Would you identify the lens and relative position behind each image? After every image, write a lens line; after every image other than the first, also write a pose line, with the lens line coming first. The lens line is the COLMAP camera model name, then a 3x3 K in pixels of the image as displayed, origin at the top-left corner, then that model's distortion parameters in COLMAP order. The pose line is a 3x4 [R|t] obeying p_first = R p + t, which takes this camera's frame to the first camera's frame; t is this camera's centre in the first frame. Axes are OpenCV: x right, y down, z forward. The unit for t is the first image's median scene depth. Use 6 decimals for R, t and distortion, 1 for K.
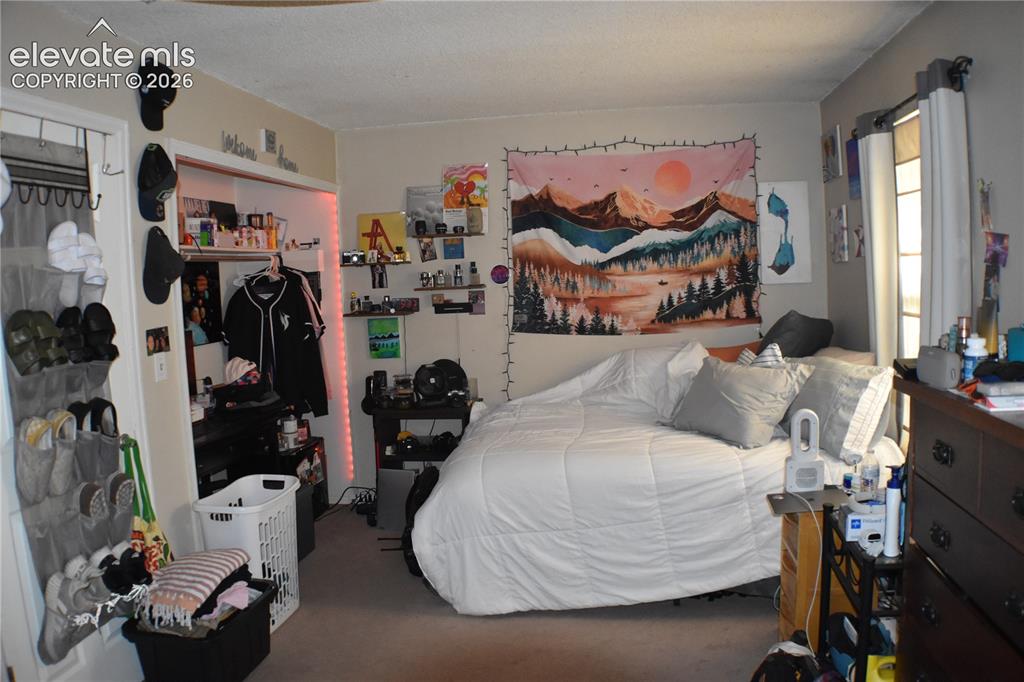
lens RADIAL K [[747.5, 0, 514.6], [0, 747.5, 341.4], [0, 0, 1]] dist [-0.182352, 0.035848]
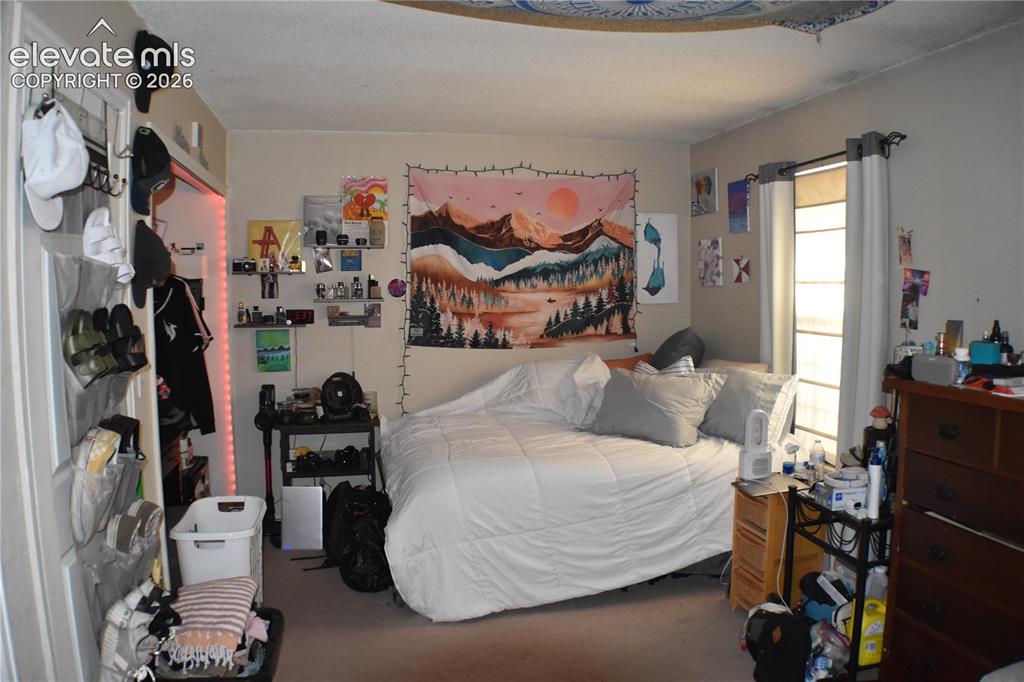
lens RADIAL K [[747.5, 0, 505.1], [0, 747.5, 338.9], [0, 0, 1]] dist [-0.182352, 0.035848]
pose [[0.934761, 0.009848, 0.355140, -0.340897], [-0.000763, 0.999669, -0.025713, 0.006734], [-0.355276, 0.023765, 0.934459, 0.013978]]
